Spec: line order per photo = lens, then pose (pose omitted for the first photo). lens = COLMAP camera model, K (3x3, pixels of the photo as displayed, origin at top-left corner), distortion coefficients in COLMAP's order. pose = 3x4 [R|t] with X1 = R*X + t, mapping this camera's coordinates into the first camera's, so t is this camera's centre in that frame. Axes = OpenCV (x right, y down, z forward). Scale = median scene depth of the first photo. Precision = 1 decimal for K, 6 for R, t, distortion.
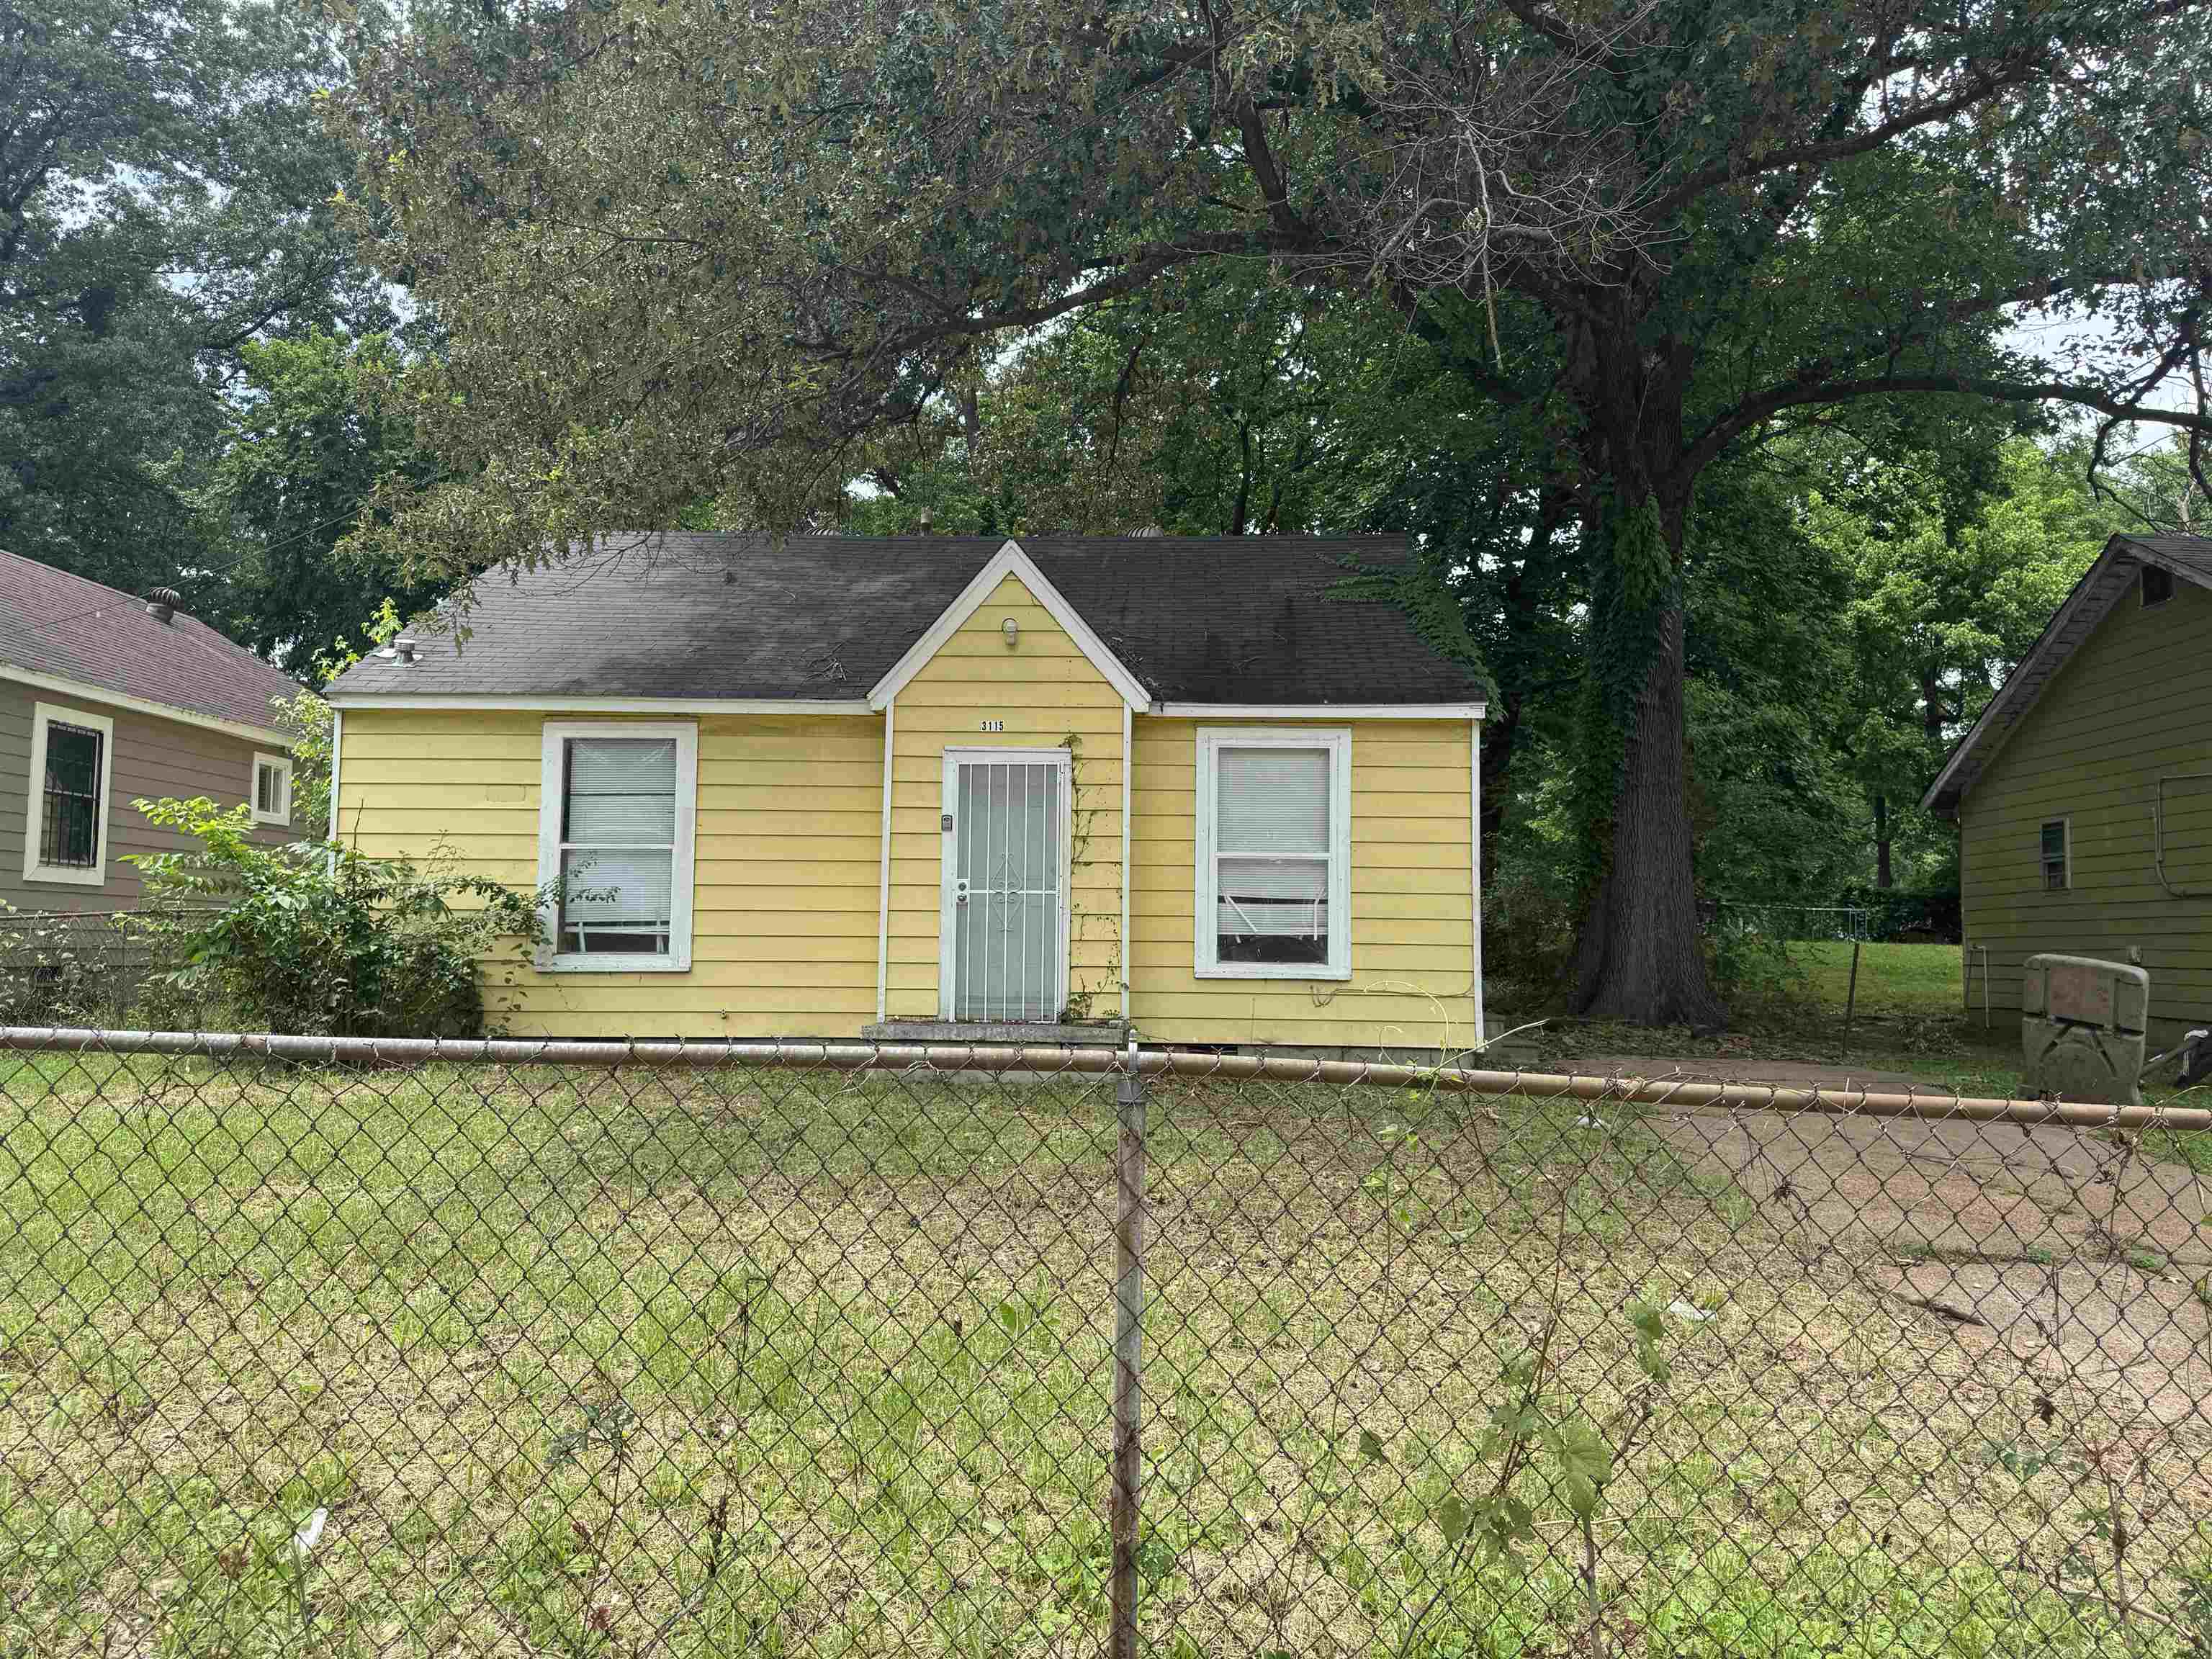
lens RADIAL K [[1534.2, 0, 1106.0], [0, 1534.2, 829.5], [0, 0, 1]] dist [0.169395, -0.229334]
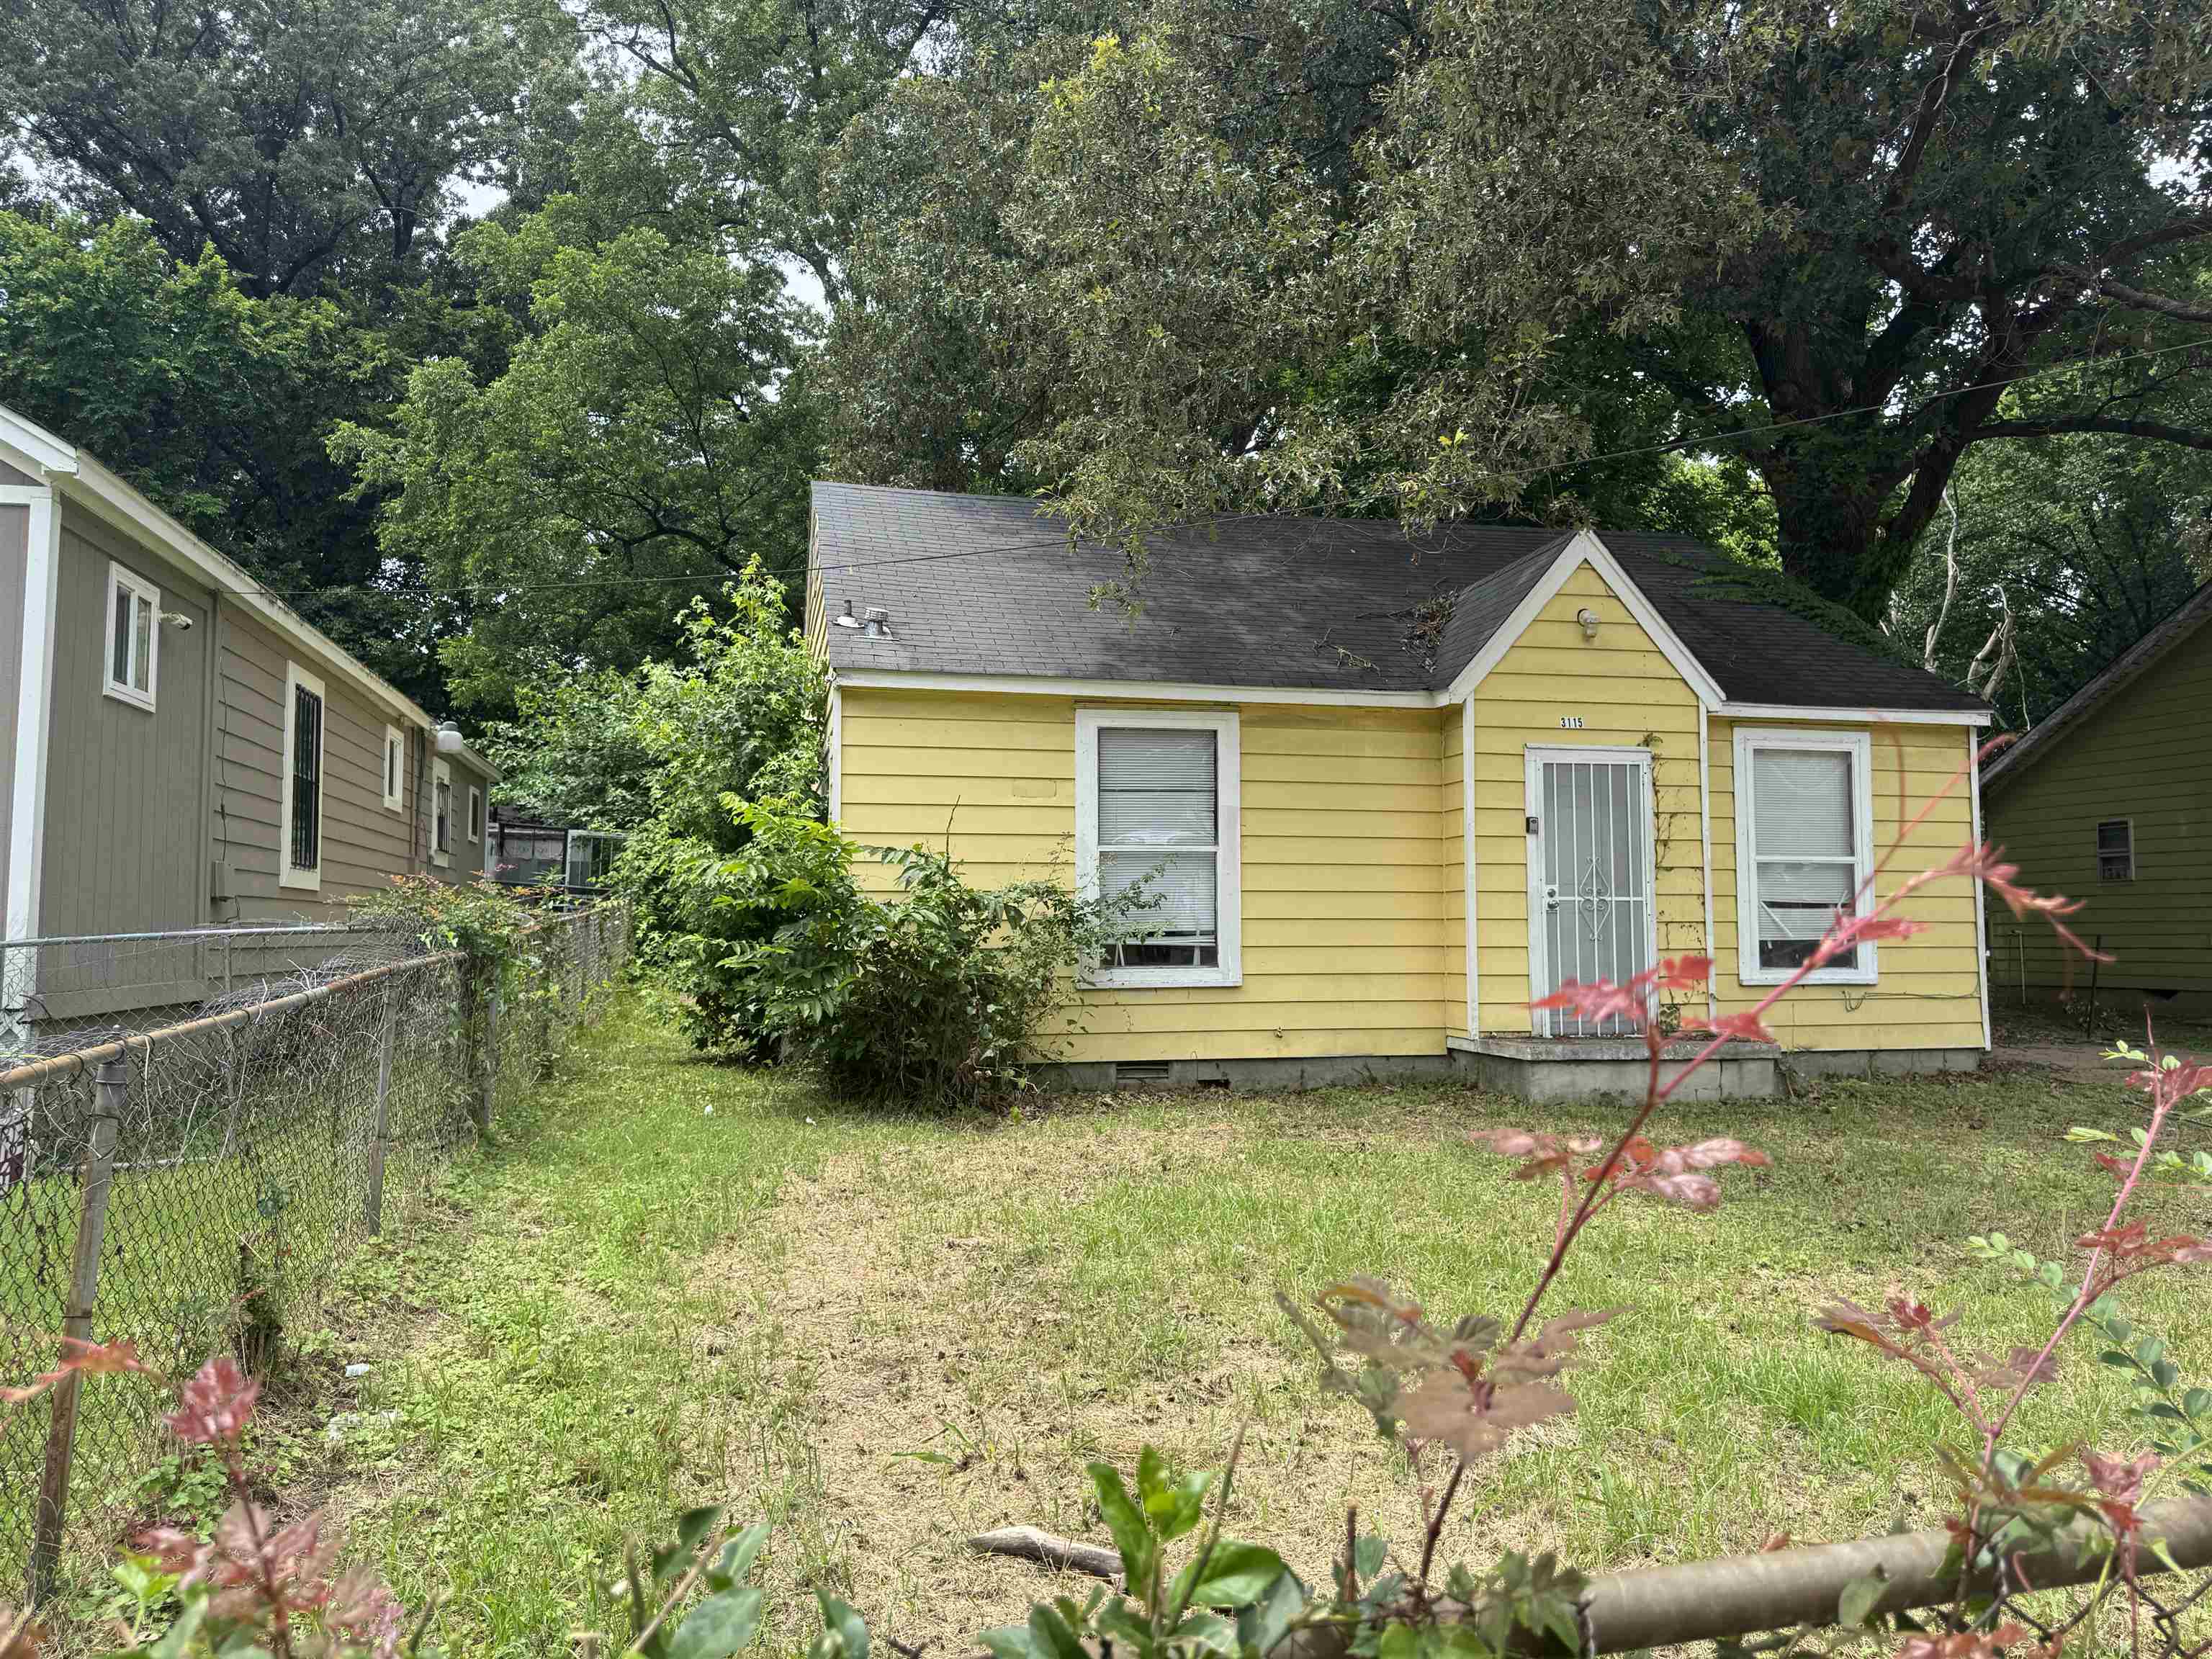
lens RADIAL K [[1534.2, 0, 1106.0], [0, 1534.2, 829.5], [0, 0, 1]] dist [0.169395, -0.229334]
pose [[0.959099, 0.003830, 0.283043, -0.609154], [-0.007768, 0.999888, 0.012792, -0.011599], [-0.282963, -0.014468, 0.959022, 0.161037]]
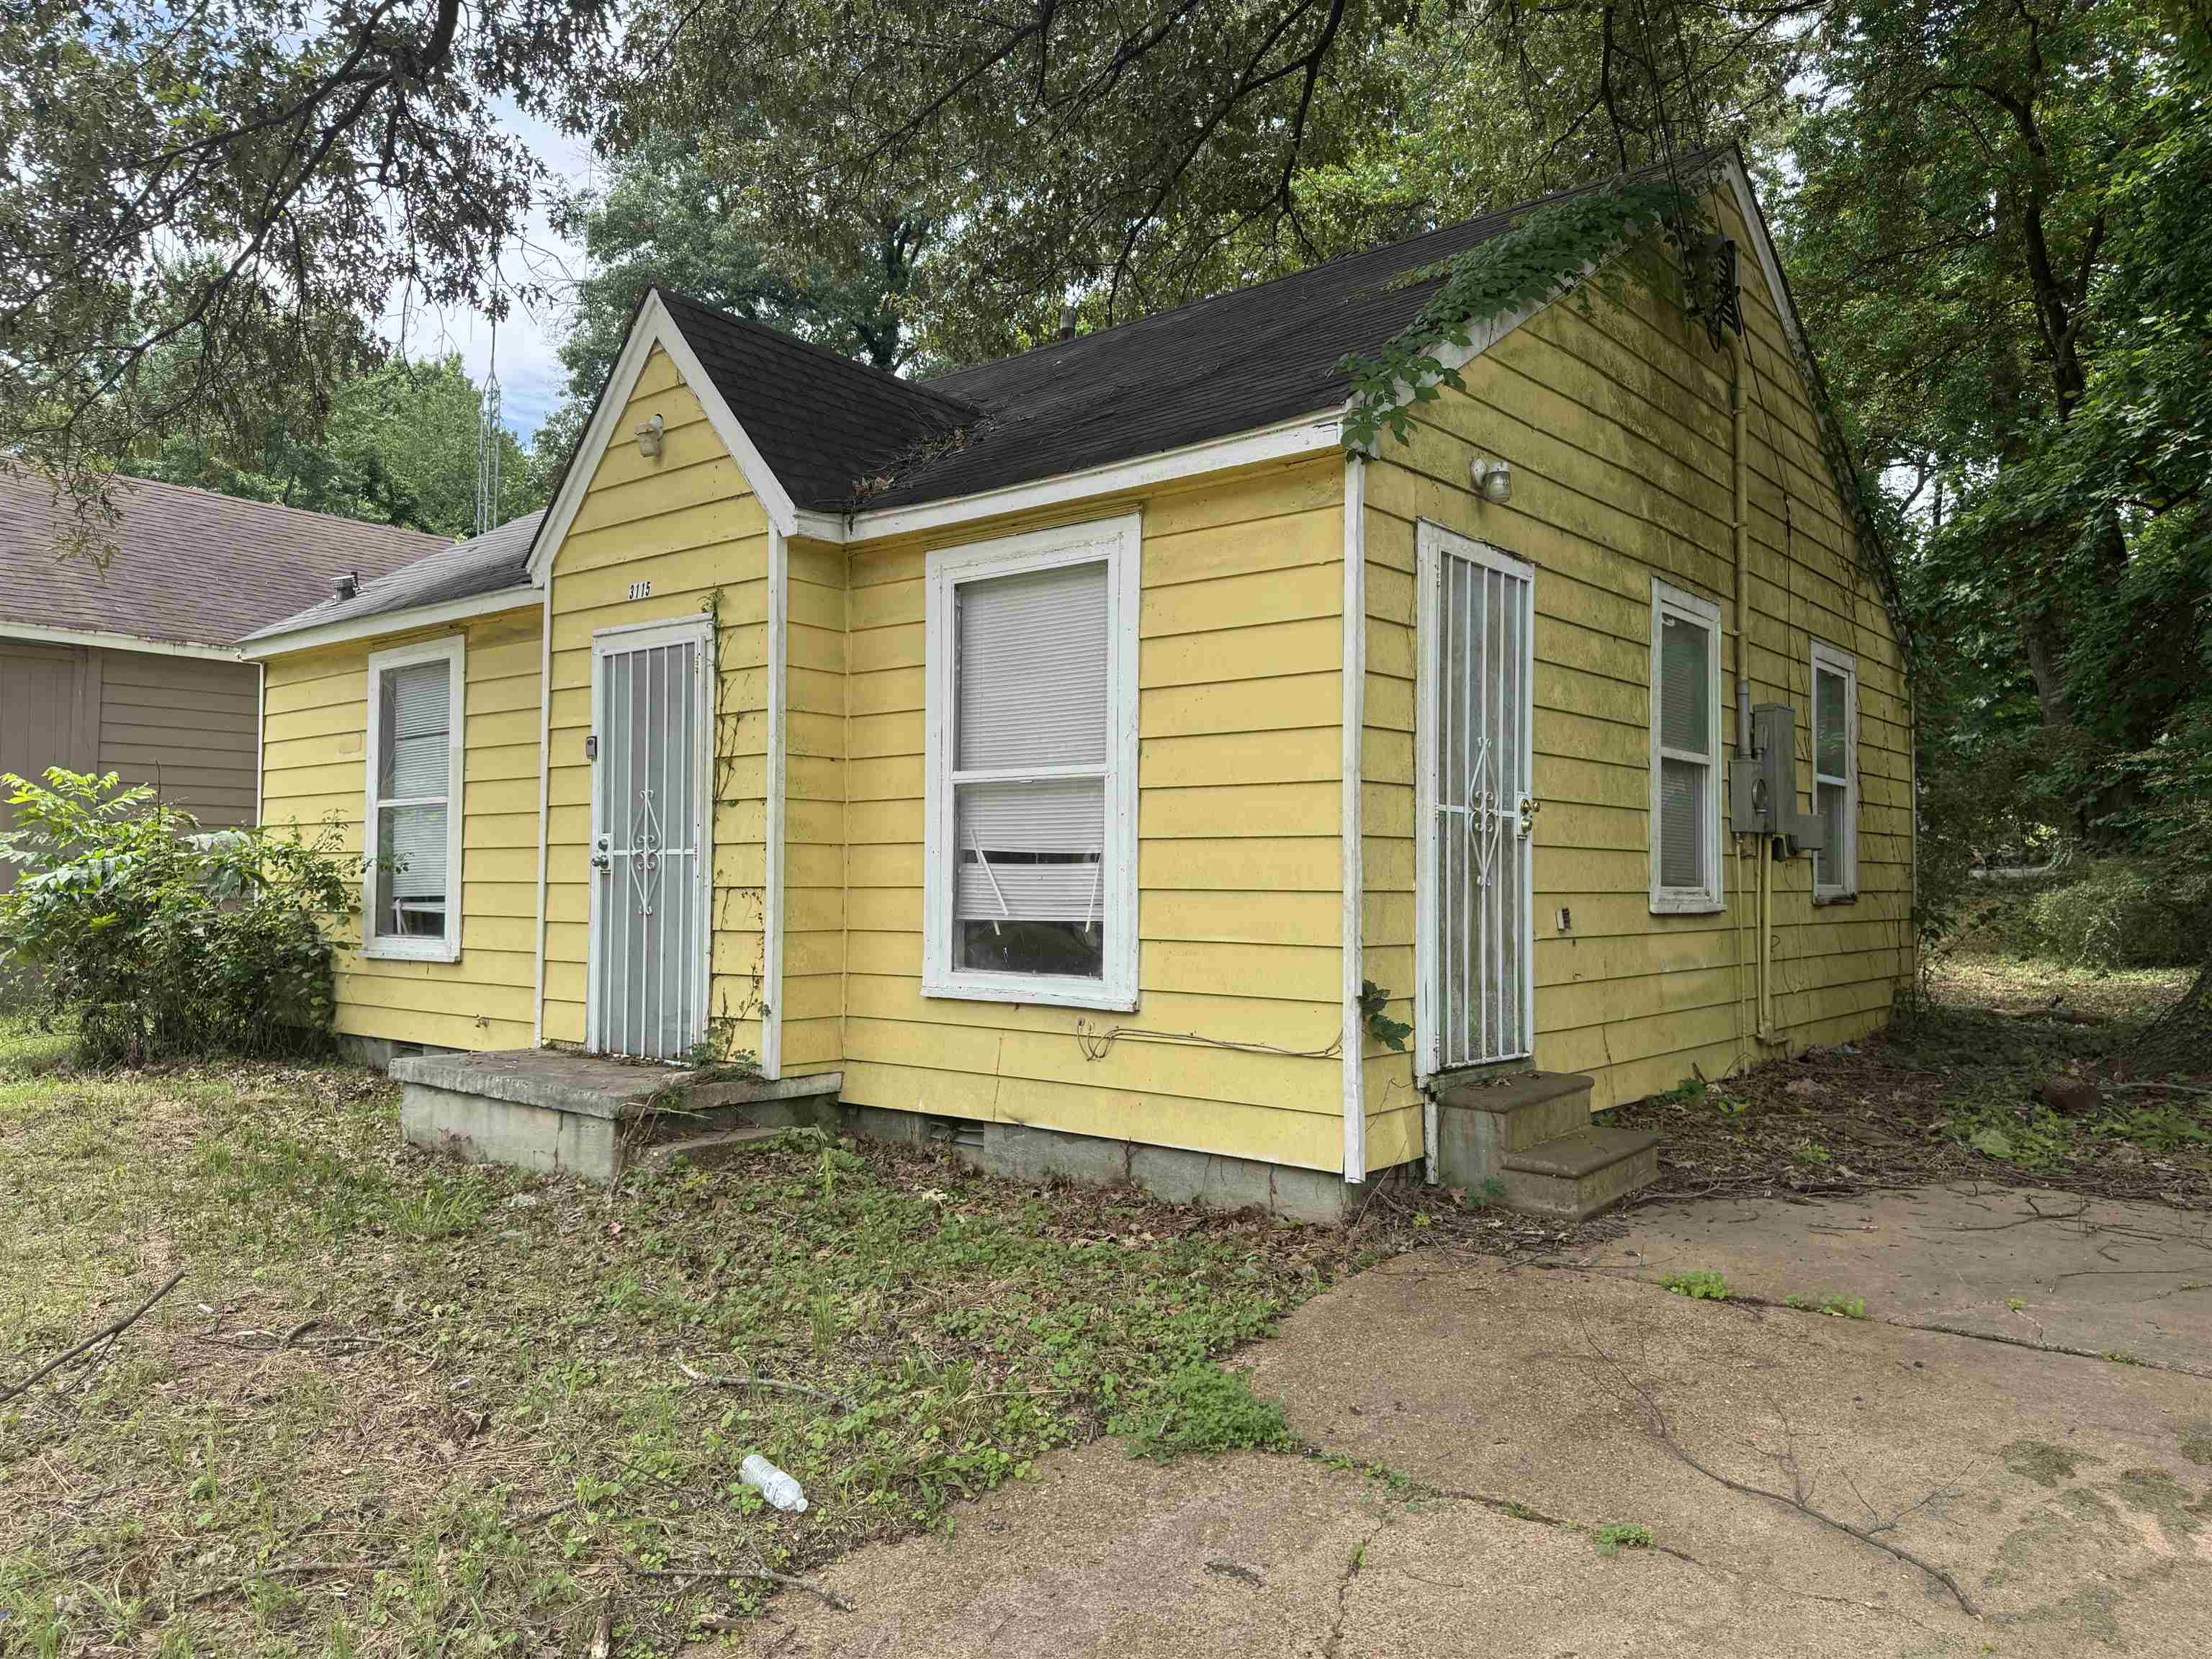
lens RADIAL K [[1534.2, 0, 1106.0], [0, 1534.2, 829.5], [0, 0, 1]] dist [0.169395, -0.229334]
pose [[0.794367, -0.027400, -0.606819, 0.457680], [0.049809, 0.998556, 0.020115, 0.027072], [0.605392, -0.046204, 0.794585, 0.592704]]
